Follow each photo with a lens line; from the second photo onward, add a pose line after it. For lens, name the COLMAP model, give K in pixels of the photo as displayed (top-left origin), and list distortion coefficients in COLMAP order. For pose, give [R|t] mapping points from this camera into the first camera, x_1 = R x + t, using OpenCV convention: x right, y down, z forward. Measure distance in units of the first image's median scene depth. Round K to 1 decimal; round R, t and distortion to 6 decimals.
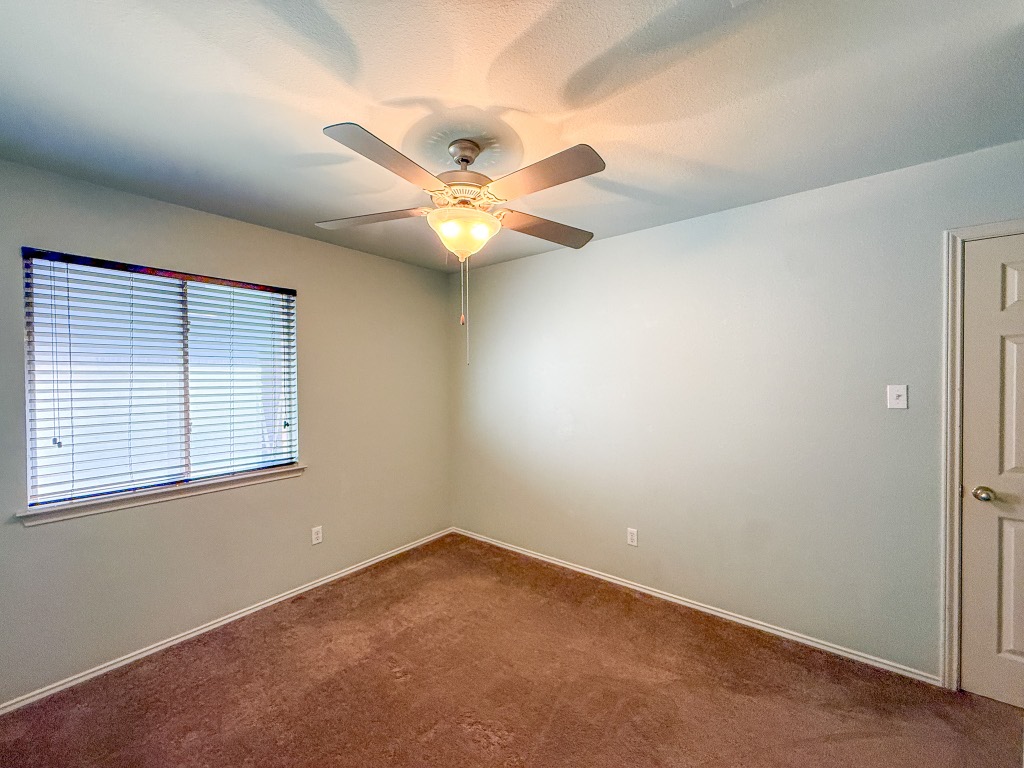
lens RADIAL K [[409.5, 0, 509.3], [0, 409.5, 385.5], [0, 0, 1]] dist [0.001707, -0.000020]
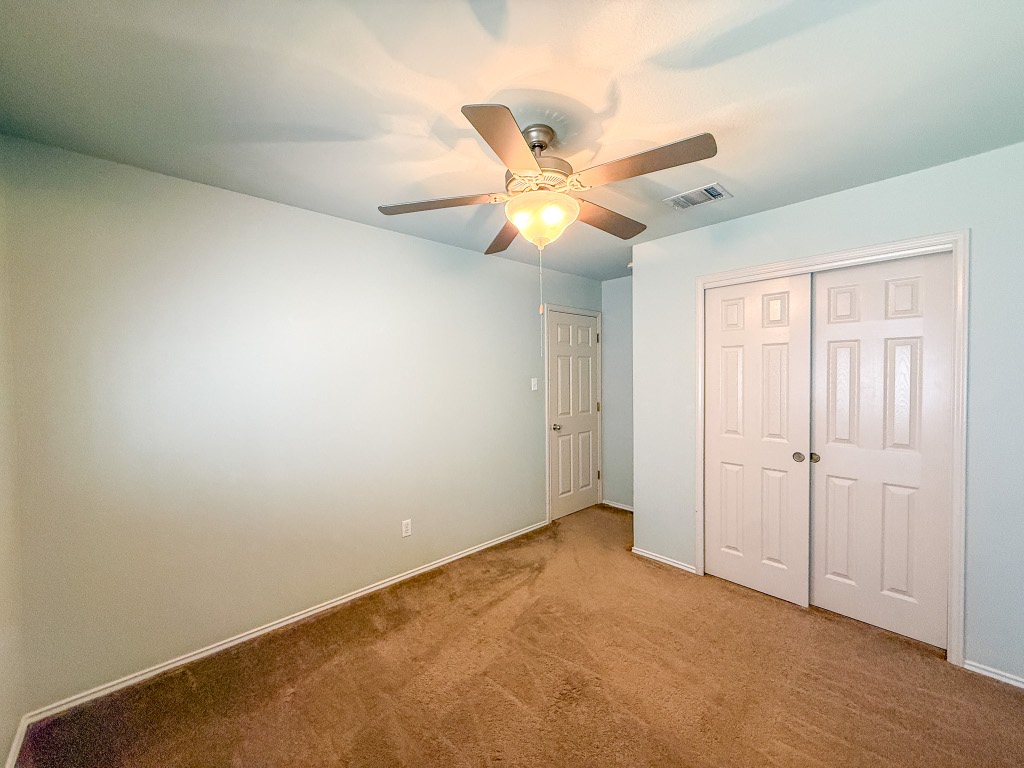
lens RADIAL K [[409.5, 0, 509.3], [0, 409.5, 385.5], [0, 0, 1]] dist [0.001707, -0.000020]
pose [[0.153332, -0.017976, 0.988011, -0.930656], [0.026145, 0.999558, 0.014129, 0.002155], [-0.987829, 0.023665, 0.153734, 0.796048]]
